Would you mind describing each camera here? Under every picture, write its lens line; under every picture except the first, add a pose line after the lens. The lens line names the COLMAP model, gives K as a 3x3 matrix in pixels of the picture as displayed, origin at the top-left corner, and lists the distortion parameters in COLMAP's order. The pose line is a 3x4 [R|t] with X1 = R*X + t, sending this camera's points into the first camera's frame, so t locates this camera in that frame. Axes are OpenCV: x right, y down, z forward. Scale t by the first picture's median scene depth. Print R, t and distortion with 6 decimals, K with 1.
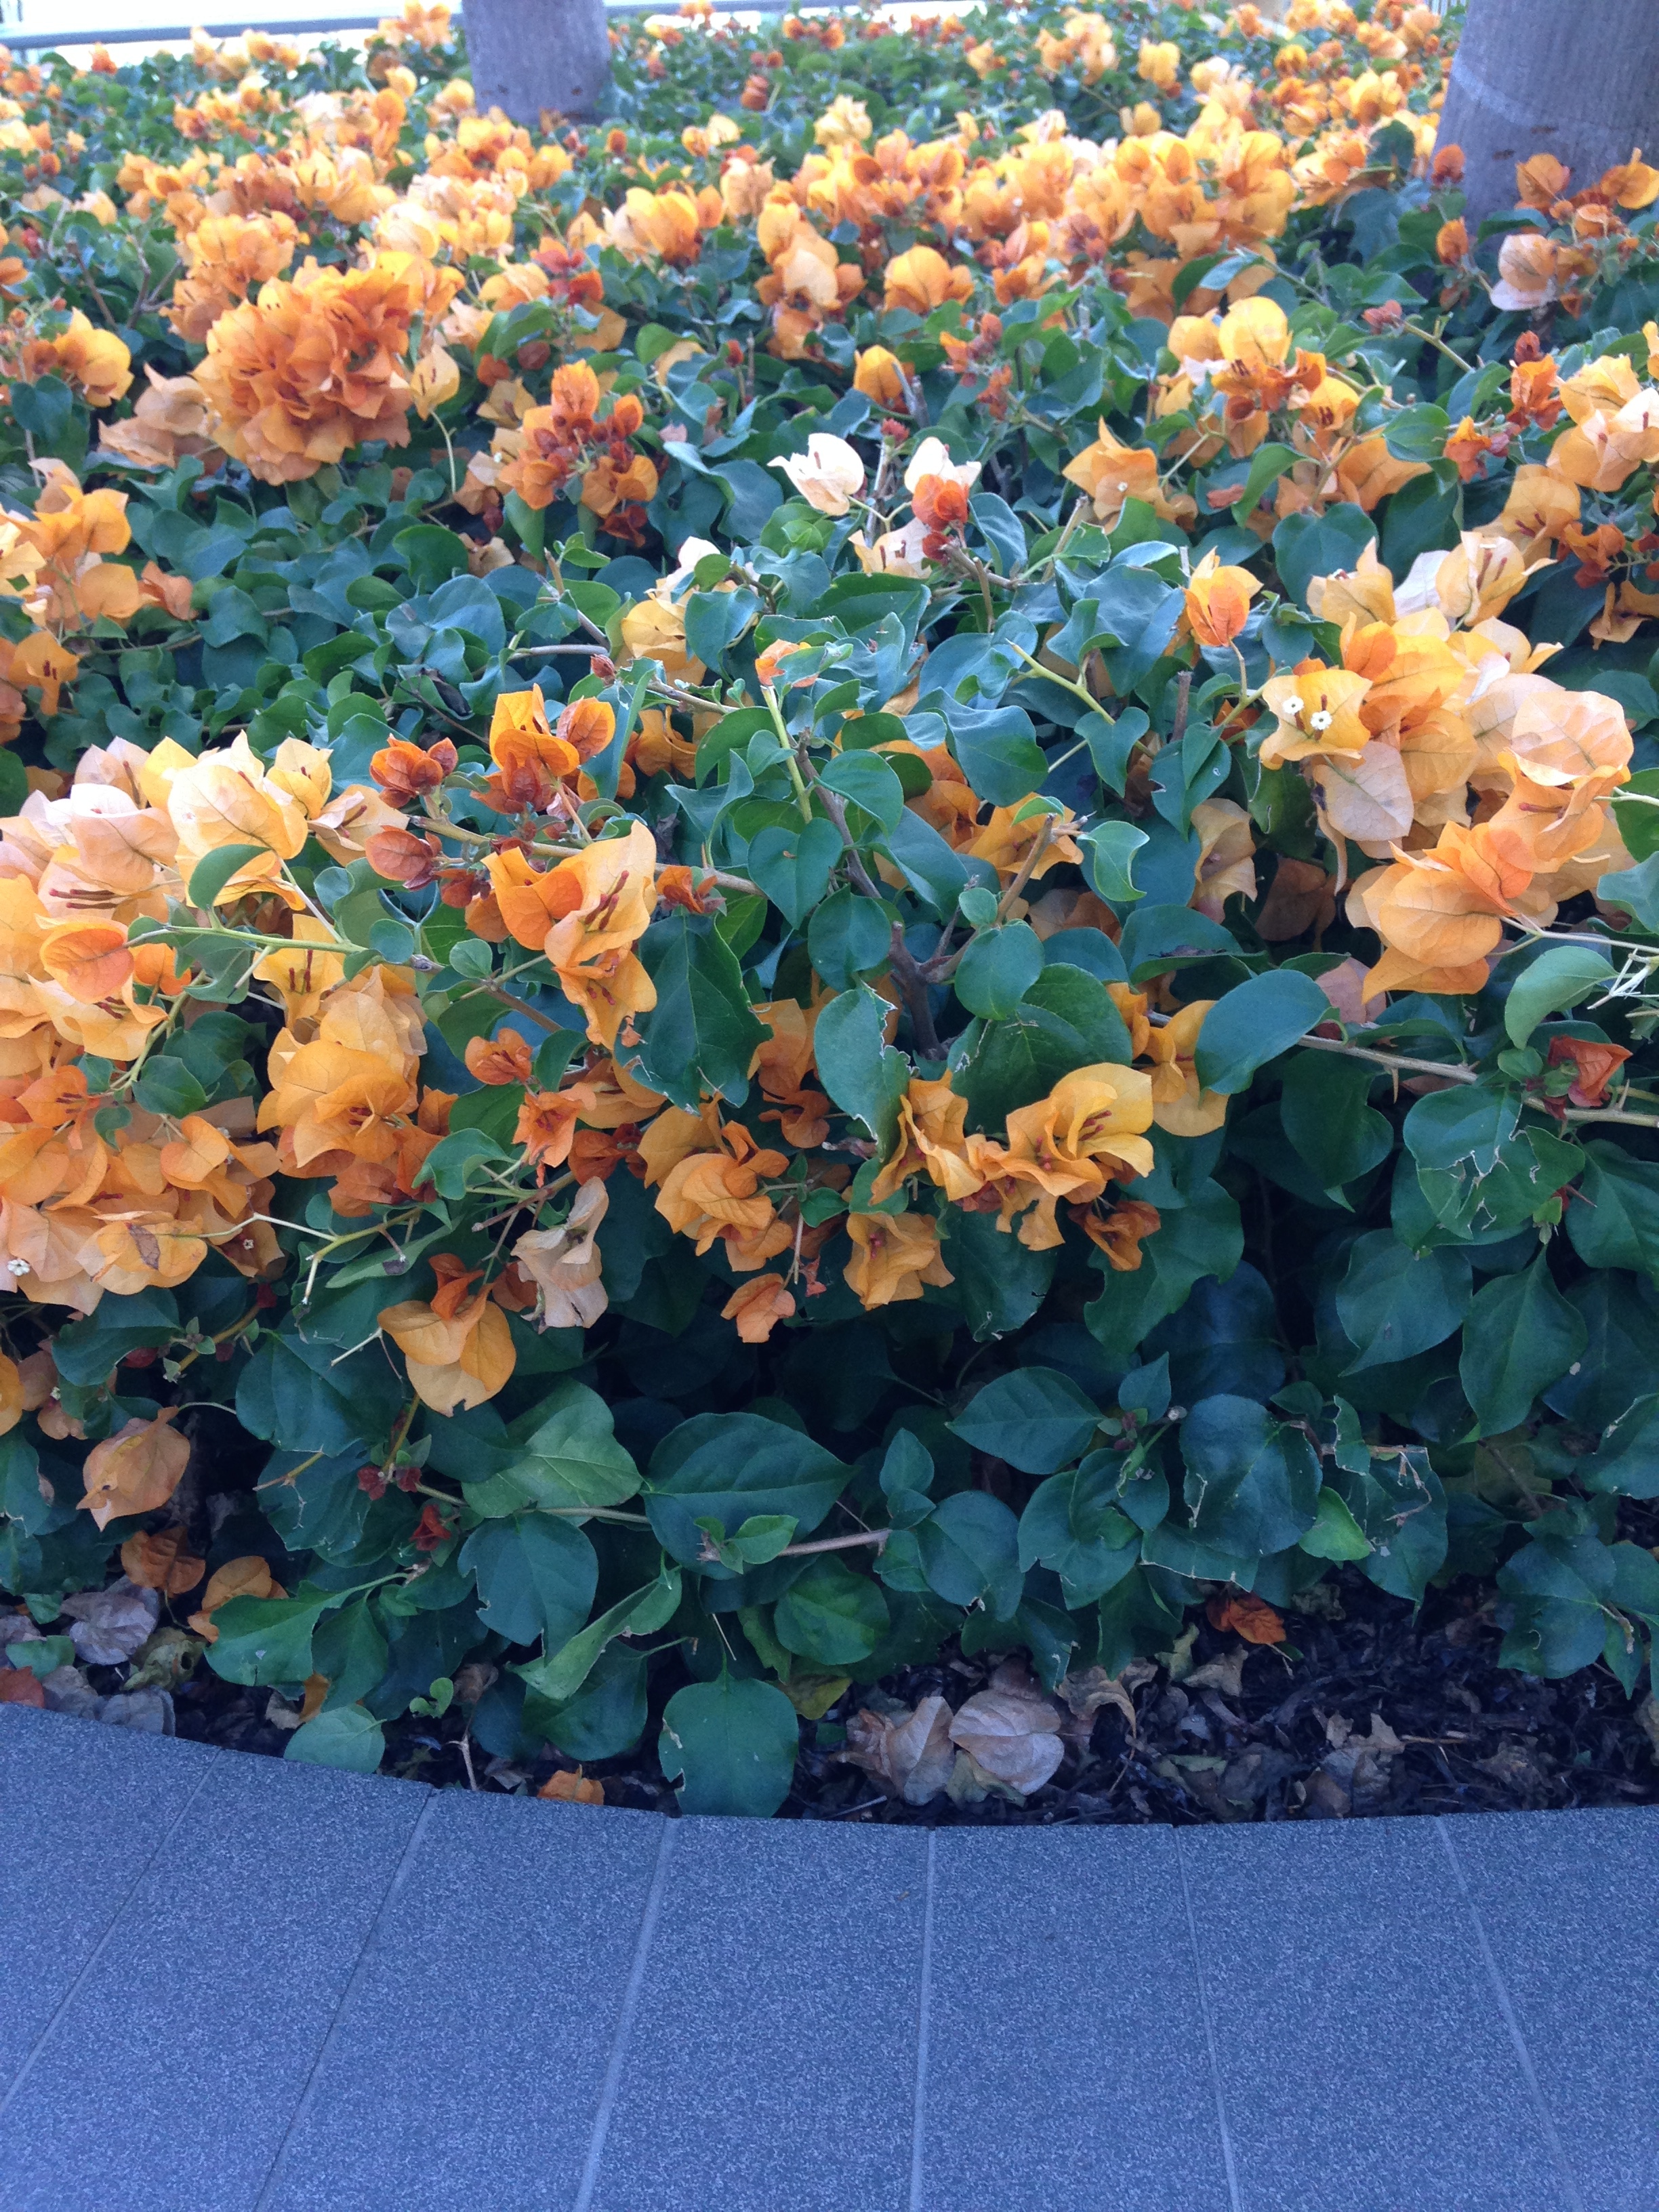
lens RADIAL K [[2044.6, 0, 829.5], [0, 2044.6, 1106.0], [0, 0, 1]] dist [0.205234, -0.307071]
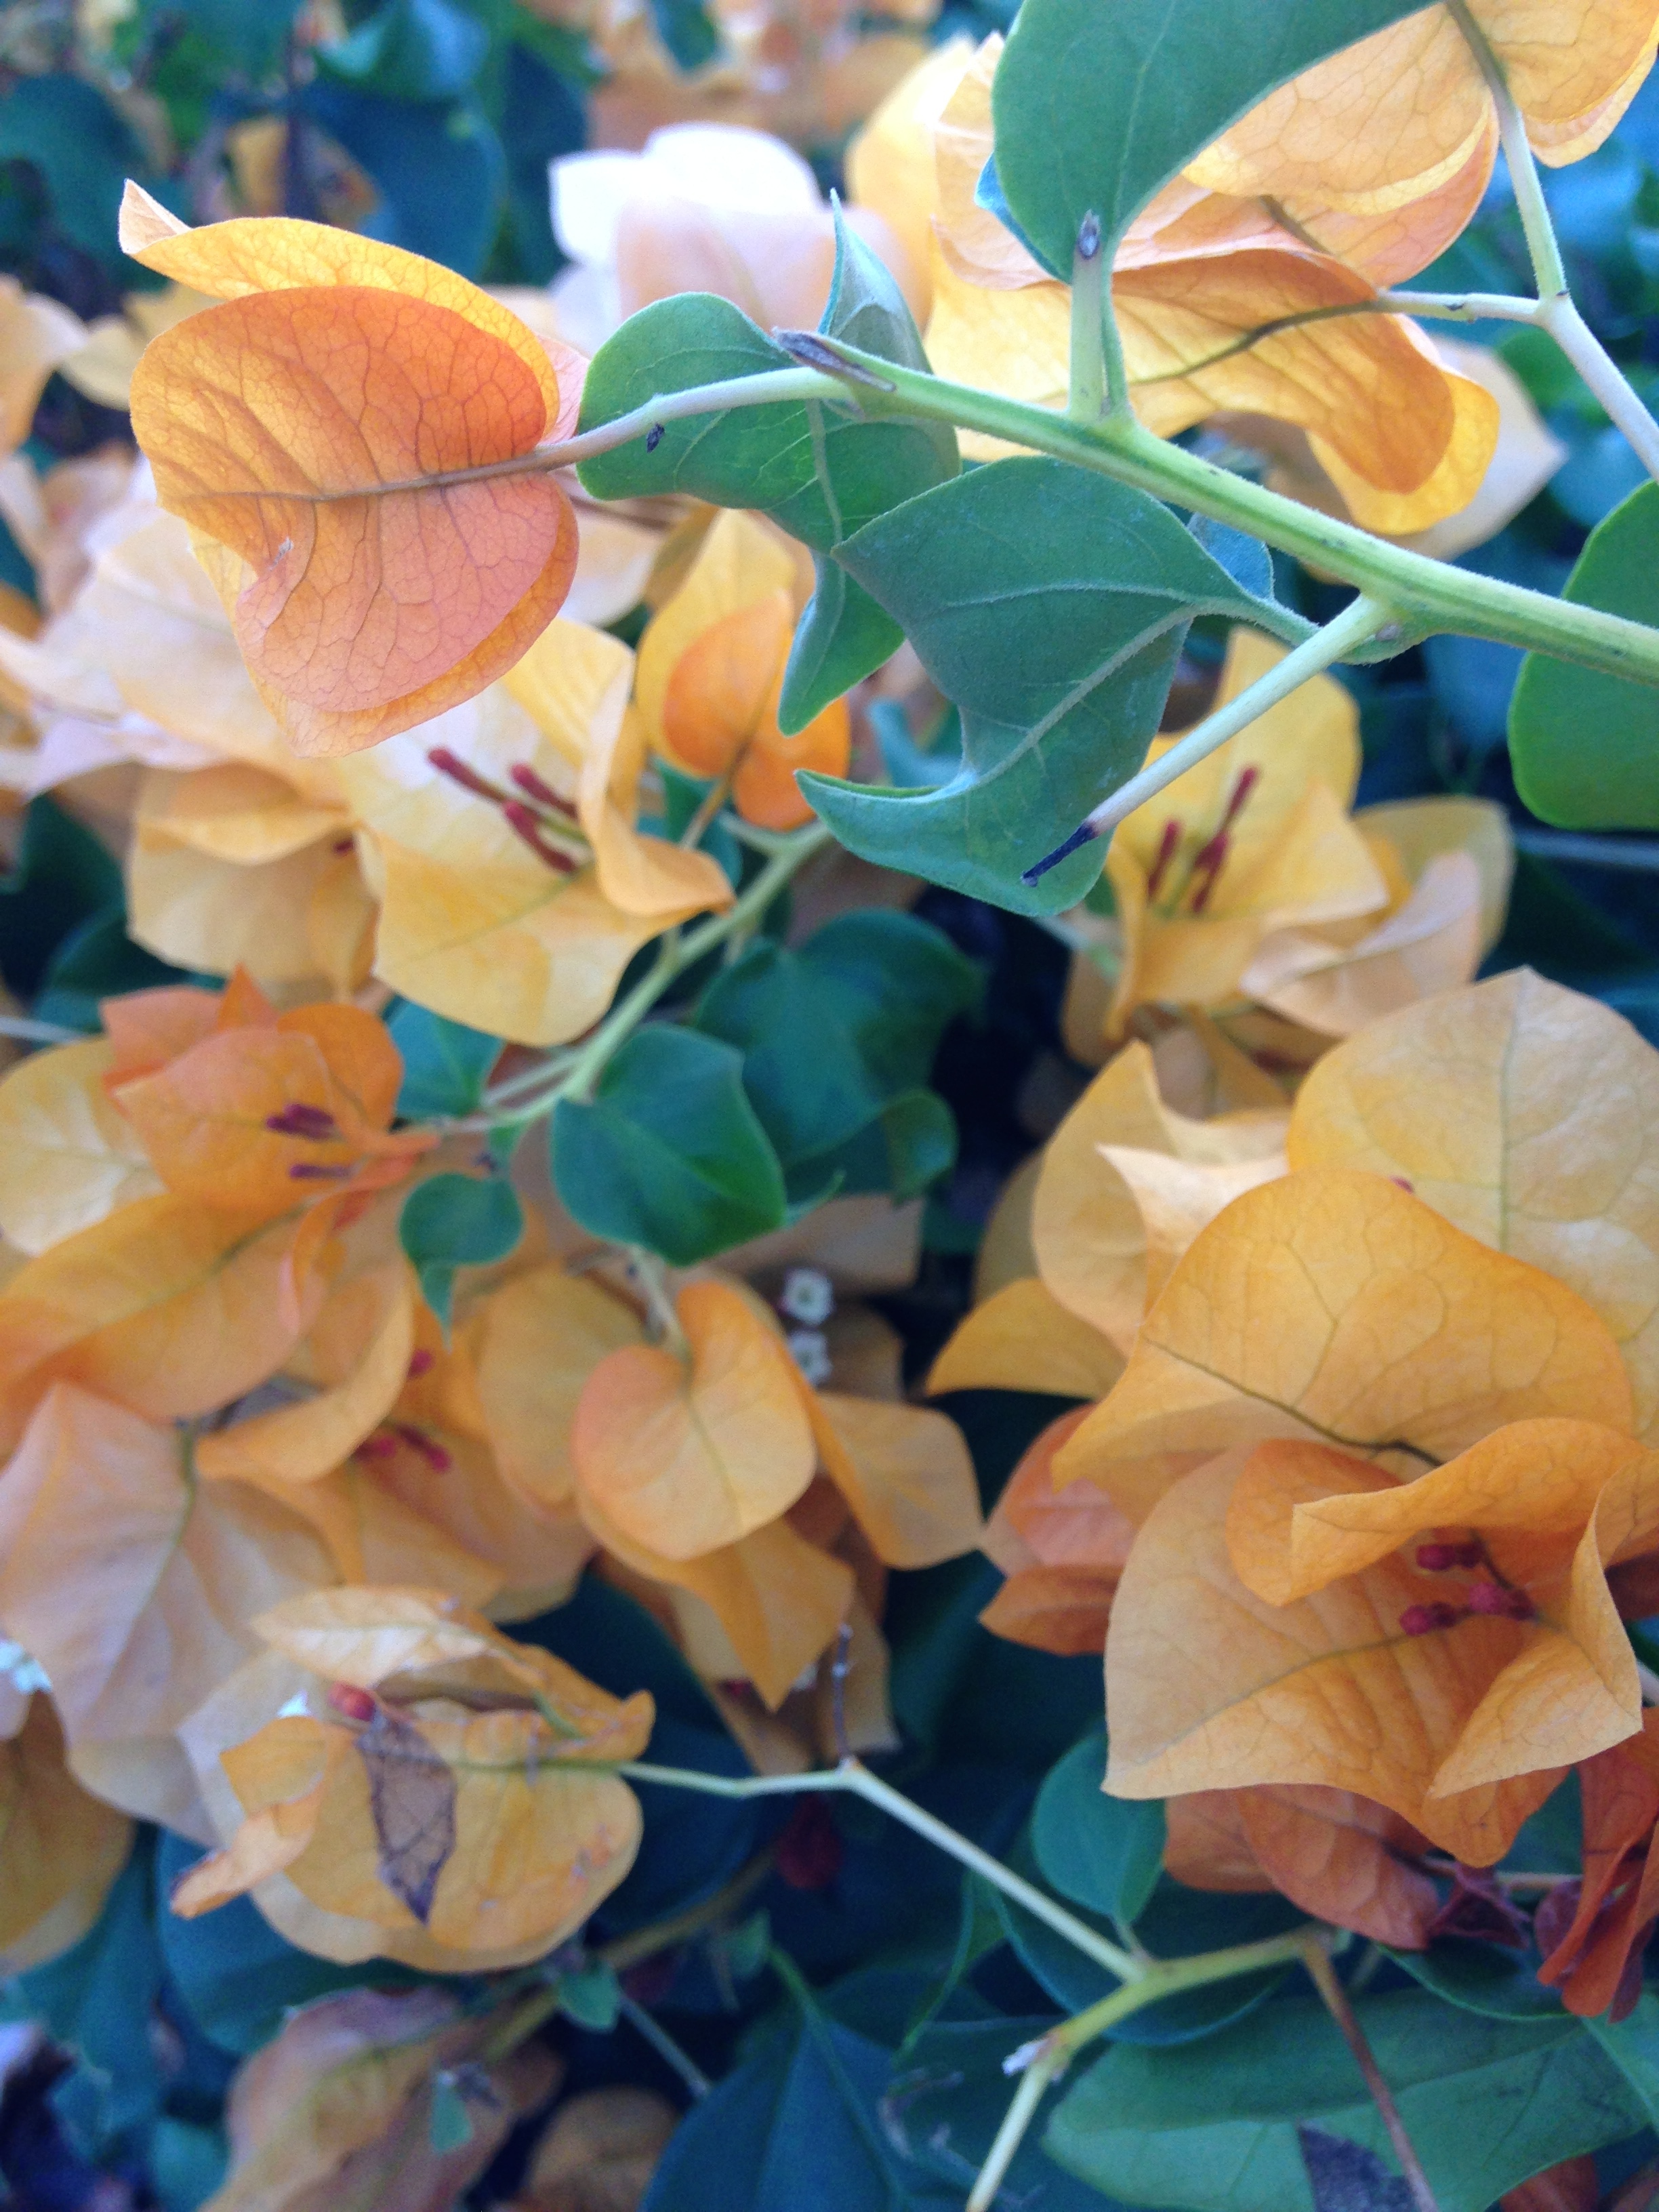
lens RADIAL K [[2103.9, 0, 829.5], [0, 2103.9, 1106.0], [0, 0, 1]] dist [0.109316, -0.330252]
pose [[0.932593, 0.246476, -0.263665, -0.146330], [-0.242097, 0.968988, 0.049513, -0.021876], [0.267692, 0.017657, 0.963343, 0.476892]]
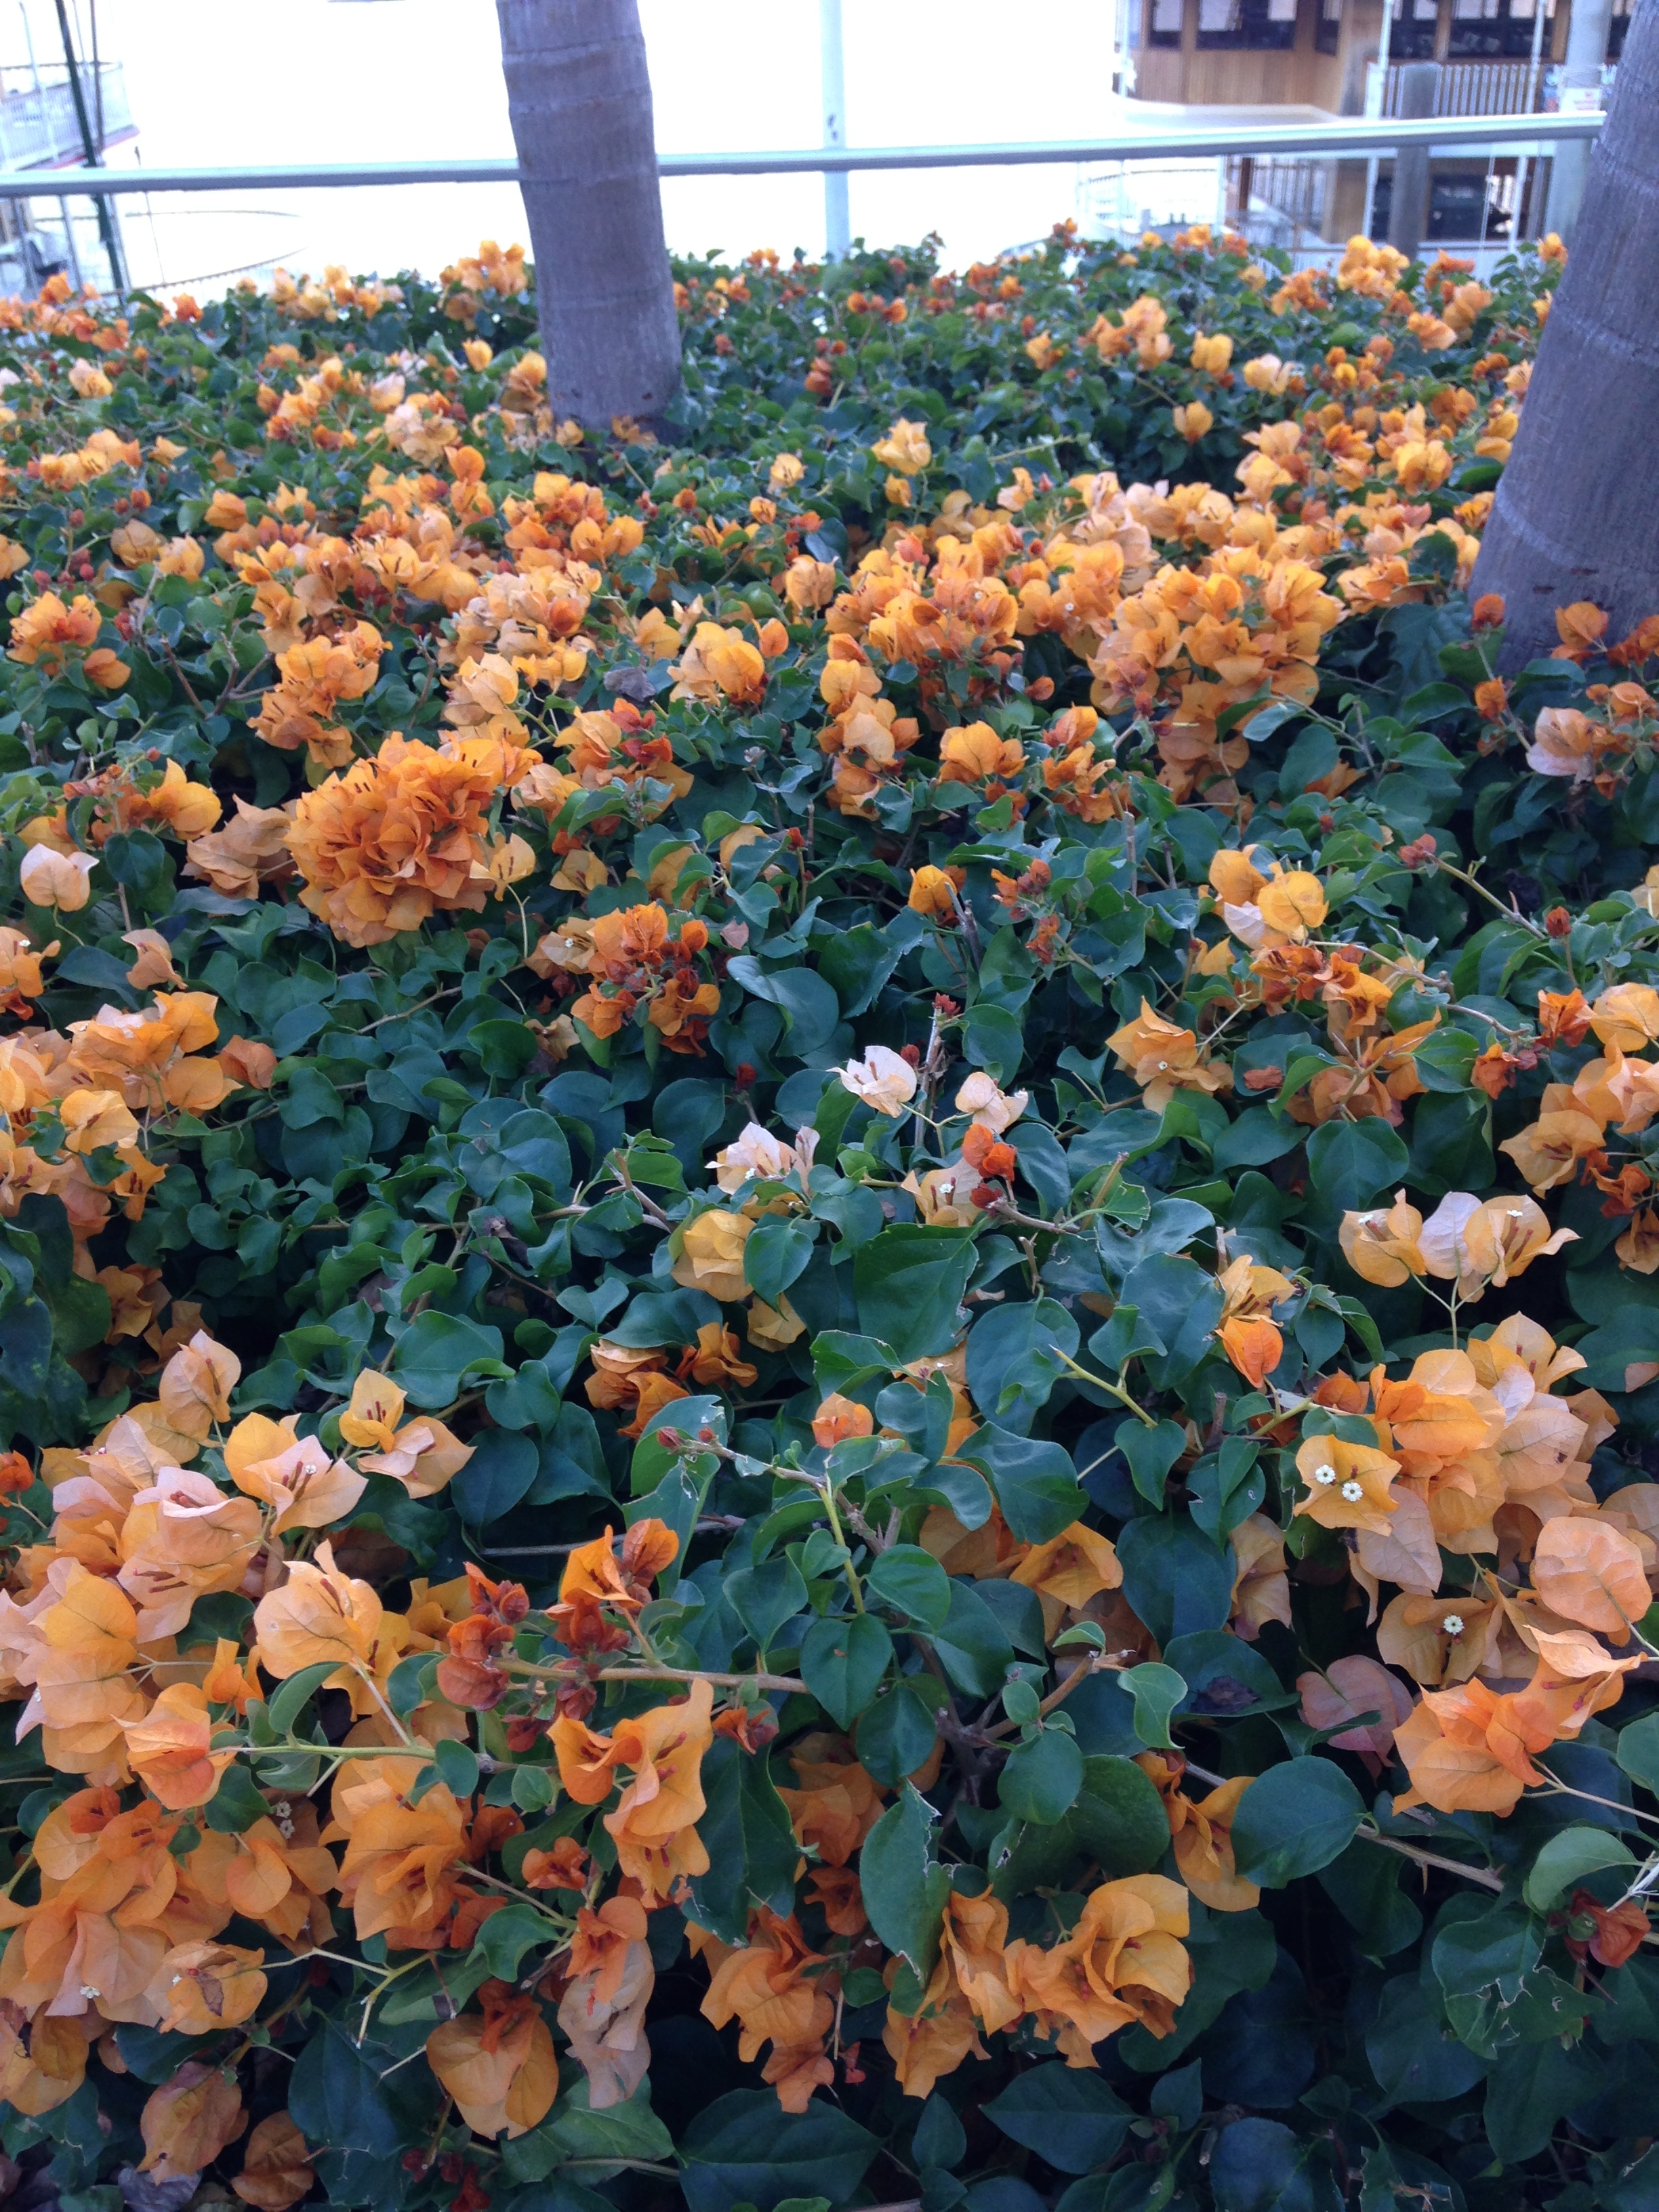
lens RADIAL K [[2044.6, 0, 829.5], [0, 2044.6, 1106.0], [0, 0, 1]] dist [0.205234, -0.307071]
pose [[0.999541, 0.024962, -0.017143, -0.008048], [-0.025315, 0.999466, -0.020676, -0.221411], [0.016617, 0.021100, 0.999639, -0.033493]]
